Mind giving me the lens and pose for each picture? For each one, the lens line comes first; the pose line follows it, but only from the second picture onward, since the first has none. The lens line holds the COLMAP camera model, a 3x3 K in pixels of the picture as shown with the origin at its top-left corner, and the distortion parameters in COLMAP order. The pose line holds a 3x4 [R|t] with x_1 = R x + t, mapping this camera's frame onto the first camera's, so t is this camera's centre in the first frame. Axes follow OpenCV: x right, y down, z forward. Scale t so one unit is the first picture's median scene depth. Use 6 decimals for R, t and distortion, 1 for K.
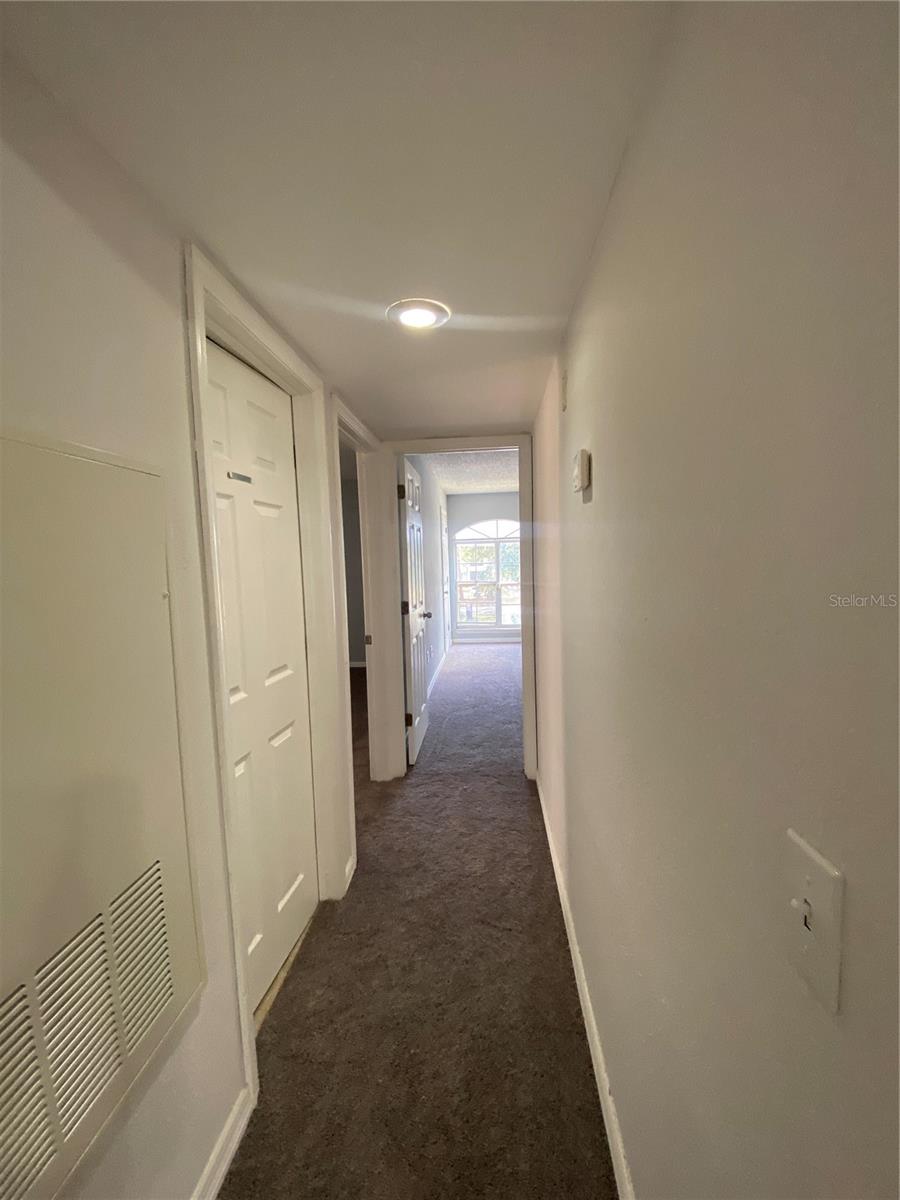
lens RADIAL K [[505.9, 0, 450.0], [0, 505.9, 600.0], [0, 0, 1]] dist [-0.001978, -0.000510]
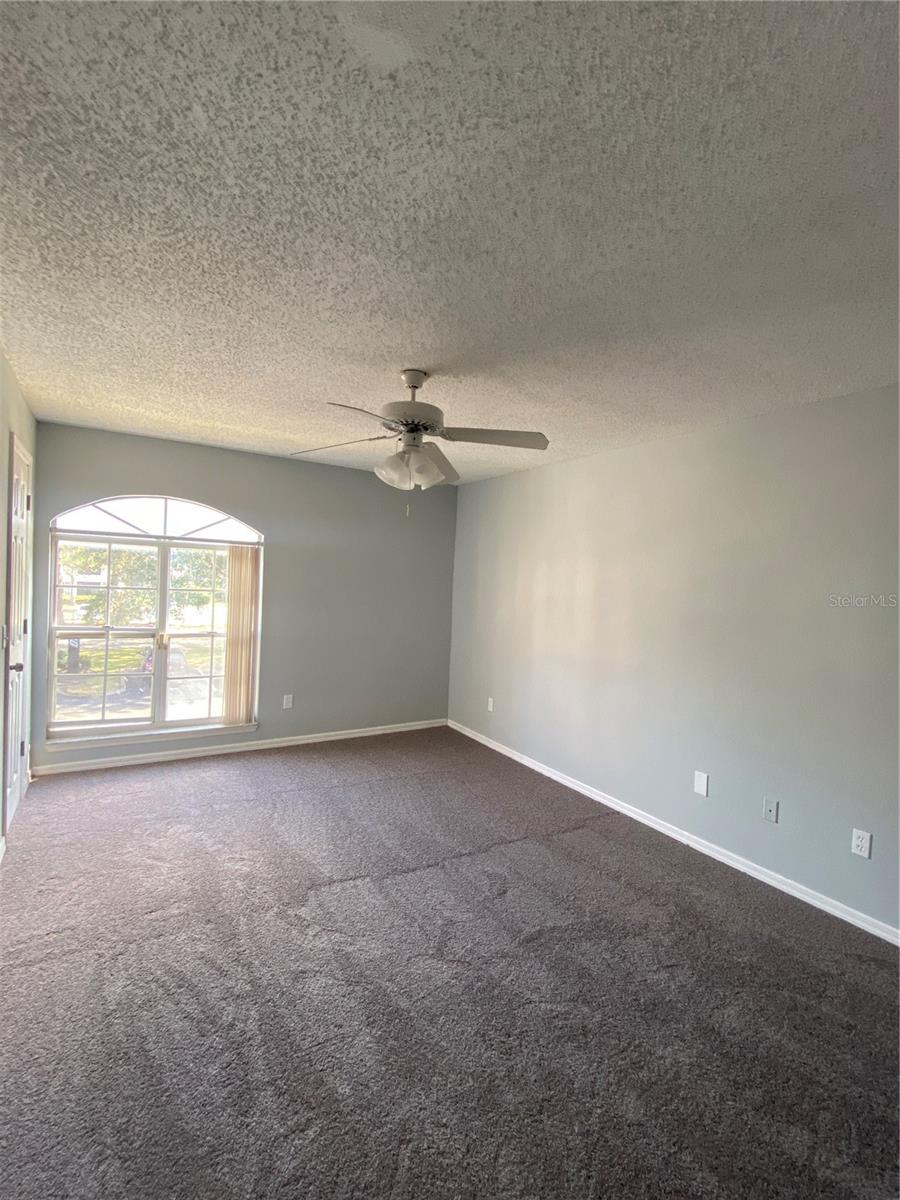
lens RADIAL K [[544.7, 0, 450.0], [0, 544.7, 600.0], [0, 0, 1]] dist [-0.001111, -0.000131]
pose [[0.798274, 0.050409, 0.600181, 0.003322], [-0.028450, 0.998535, -0.046026, -0.047713], [-0.601622, 0.019667, 0.798539, 0.434809]]
